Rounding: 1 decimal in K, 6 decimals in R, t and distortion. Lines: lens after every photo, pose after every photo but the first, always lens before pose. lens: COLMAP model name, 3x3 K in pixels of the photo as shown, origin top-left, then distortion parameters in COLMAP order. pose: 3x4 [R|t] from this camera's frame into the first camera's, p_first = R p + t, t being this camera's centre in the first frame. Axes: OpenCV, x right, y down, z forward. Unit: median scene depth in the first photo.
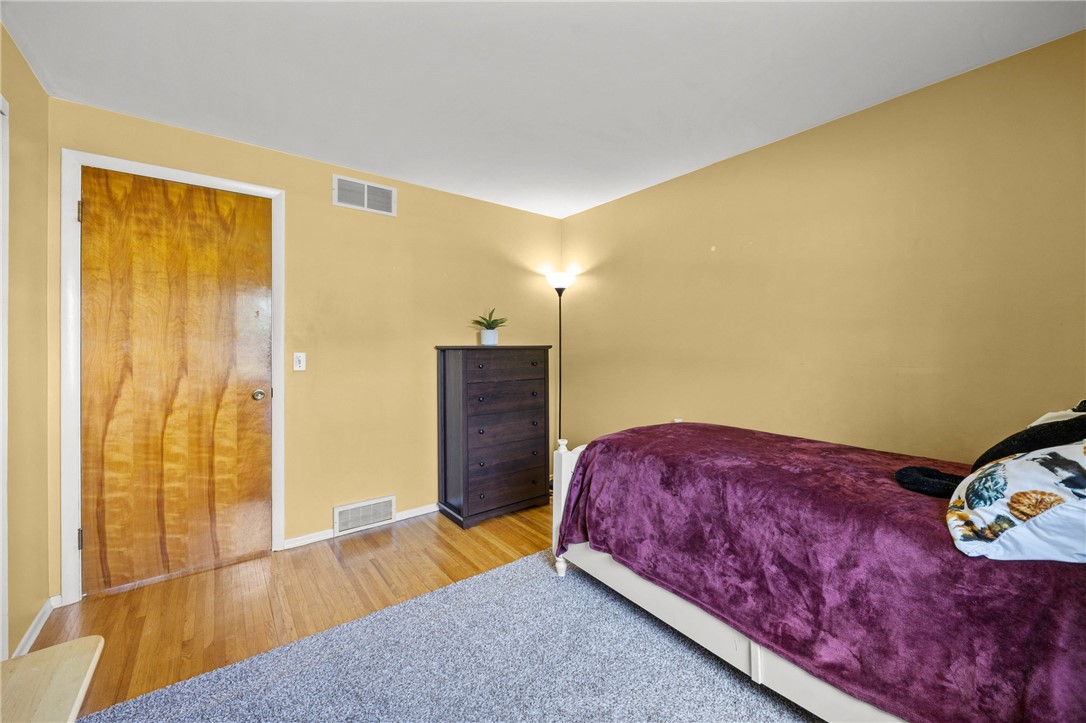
lens RADIAL K [[424.4, 0, 549.1], [0, 424.4, 345.9], [0, 0, 1]] dist [-0.001430, -0.000117]
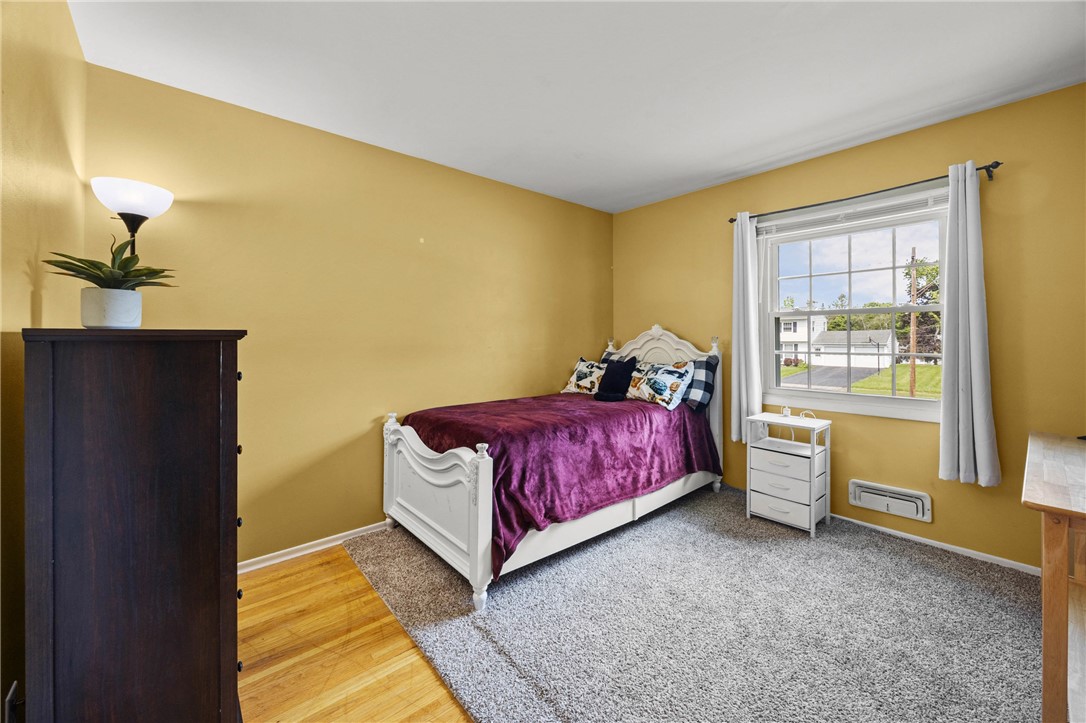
lens RADIAL K [[424.4, 0, 549.1], [0, 424.4, 345.9], [0, 0, 1]] dist [-0.001430, -0.000117]
pose [[-0.044266, -0.011904, 0.998949, -0.922946], [0.006993, 0.999901, 0.012225, 0.021921], [-0.998995, 0.007527, -0.044178, 1.039225]]
